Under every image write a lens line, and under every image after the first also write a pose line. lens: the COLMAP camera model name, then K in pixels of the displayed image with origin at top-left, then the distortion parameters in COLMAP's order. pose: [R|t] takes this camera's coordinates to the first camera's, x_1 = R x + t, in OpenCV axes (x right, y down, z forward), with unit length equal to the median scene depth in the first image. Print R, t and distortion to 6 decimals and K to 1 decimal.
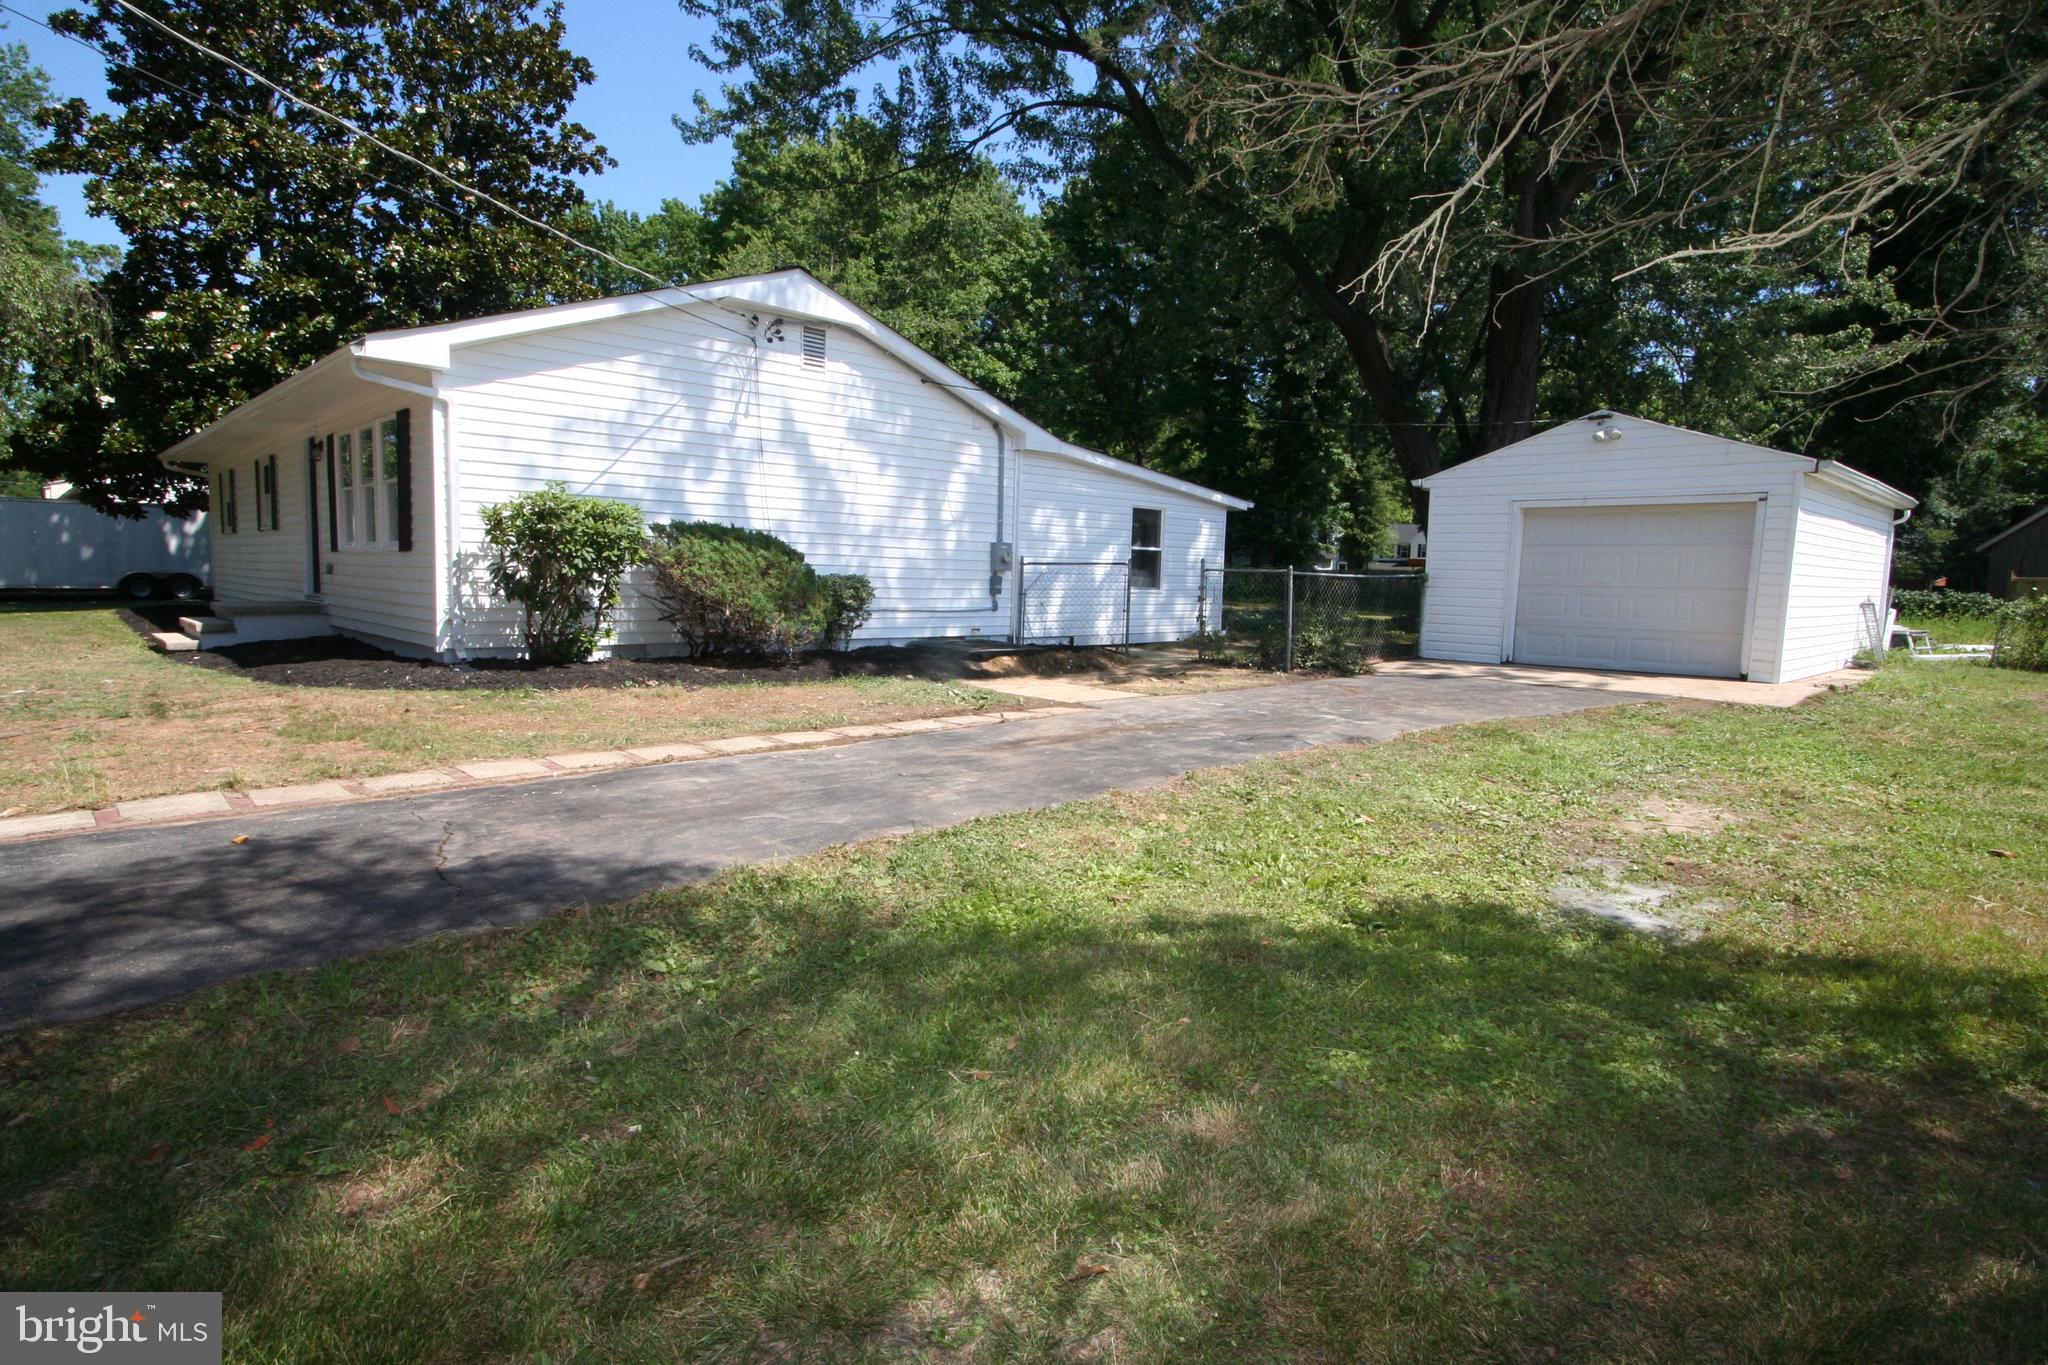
lens RADIAL K [[1064.6, 0, 992.6], [0, 1064.6, 679.7], [0, 0, 1]] dist [-0.004680, 0.000332]
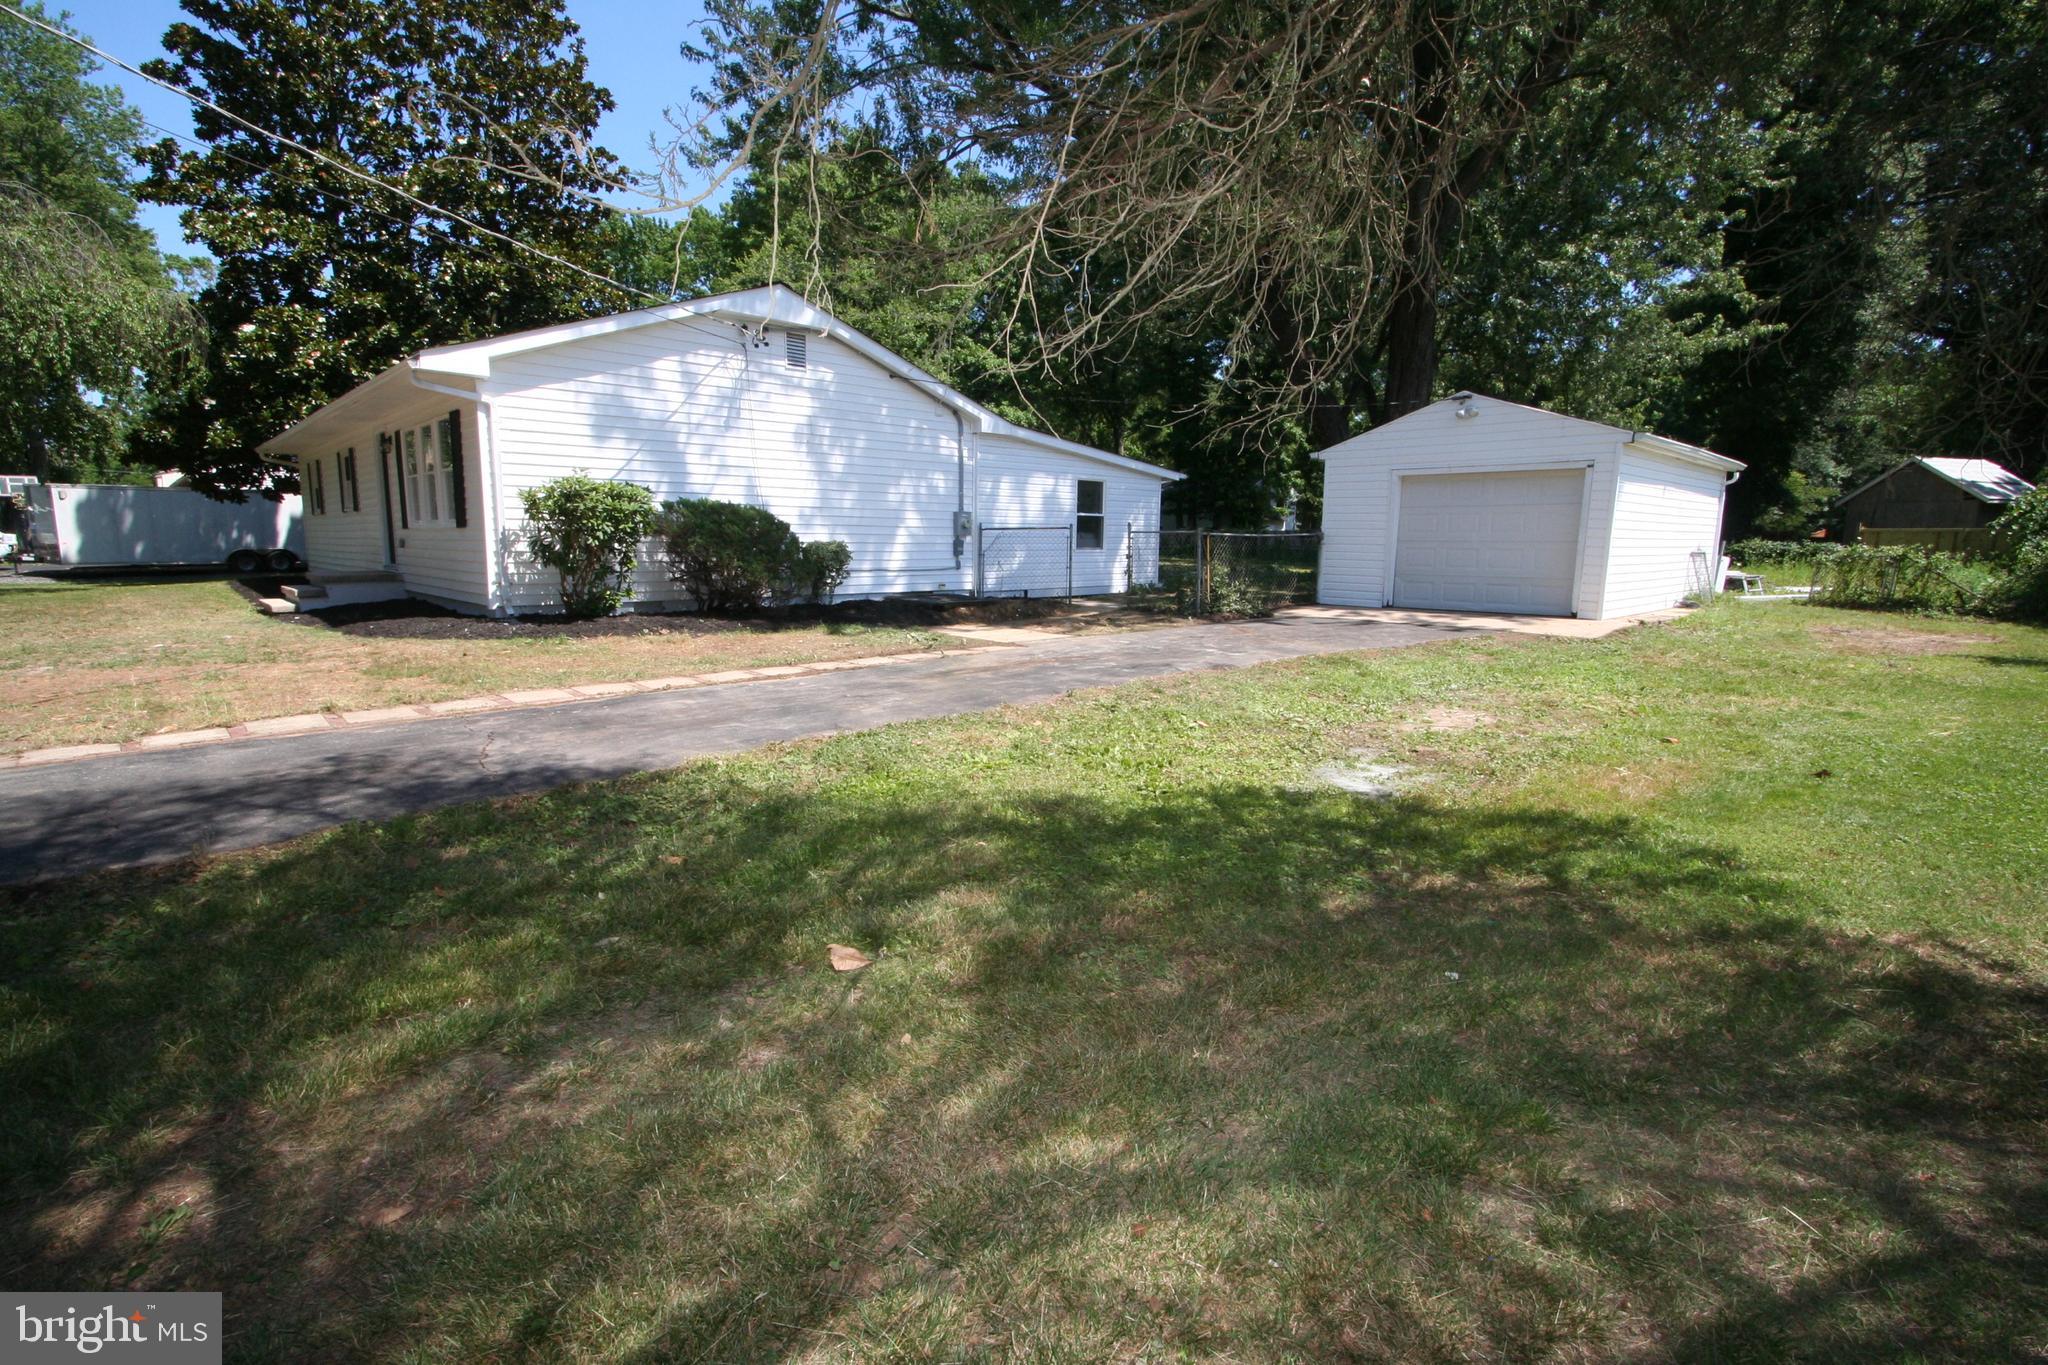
lens RADIAL K [[972.6, 0, 1019.9], [0, 972.6, 691.4], [0, 0, 1]] dist [-0.011151, 0.000516]
pose [[0.999884, -0.014962, -0.002901, 0.068182], [0.015102, 0.998280, 0.056644, 0.010603], [0.002049, -0.056681, 0.998390, -0.092244]]
